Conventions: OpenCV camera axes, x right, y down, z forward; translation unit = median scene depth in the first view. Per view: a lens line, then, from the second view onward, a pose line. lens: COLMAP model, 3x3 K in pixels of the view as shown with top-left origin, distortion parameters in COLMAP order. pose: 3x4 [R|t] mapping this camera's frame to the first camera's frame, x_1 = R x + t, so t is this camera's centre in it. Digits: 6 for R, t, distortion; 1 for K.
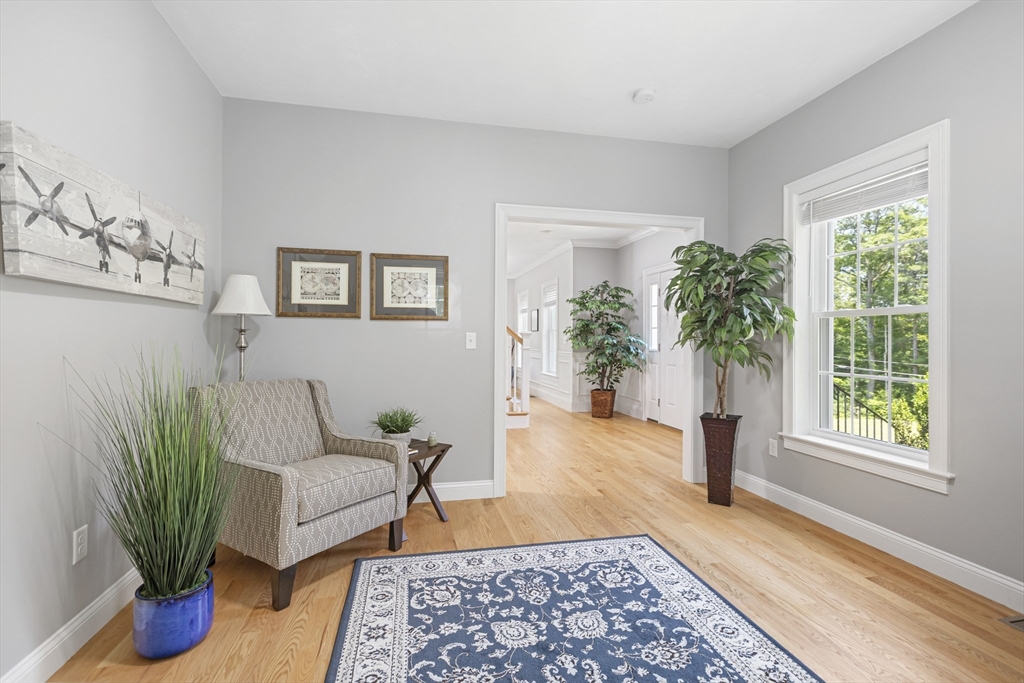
lens RADIAL K [[451.6, 0, 510.1], [0, 451.6, 337.6], [0, 0, 1]] dist [0.000348, 0.000124]
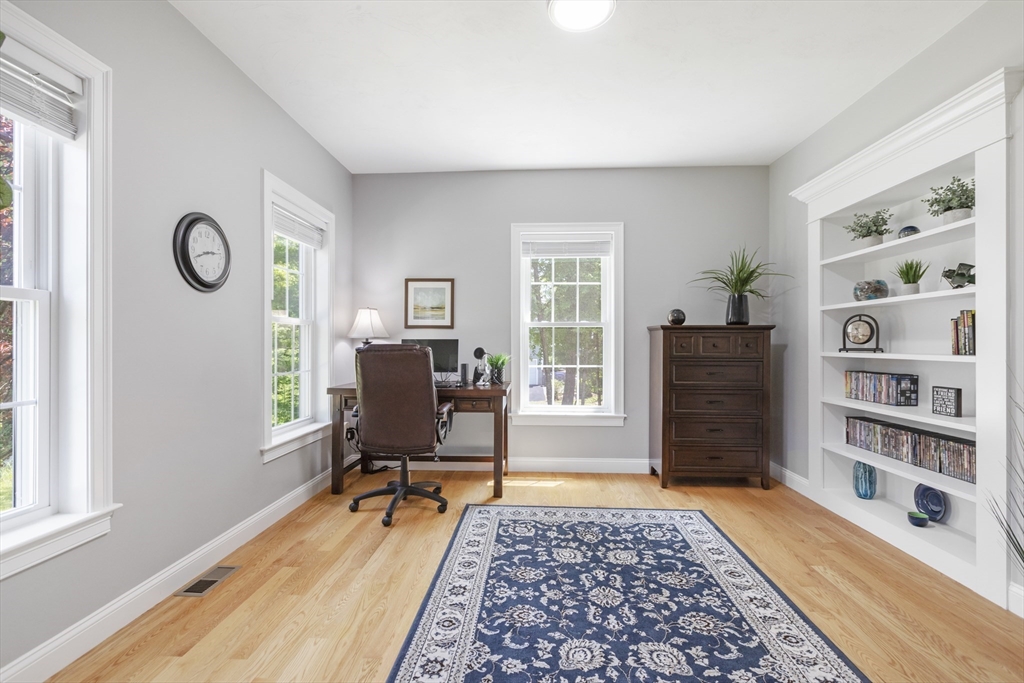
lens RADIAL K [[451.6, 0, 510.1], [0, 451.6, 337.6], [0, 0, 1]] dist [0.000348, 0.000124]
pose [[-0.963671, -0.003942, 0.267065, 0.070279], [-0.006458, 0.999943, -0.008541, -0.000115], [-0.267016, -0.009955, -0.963641, 2.025774]]
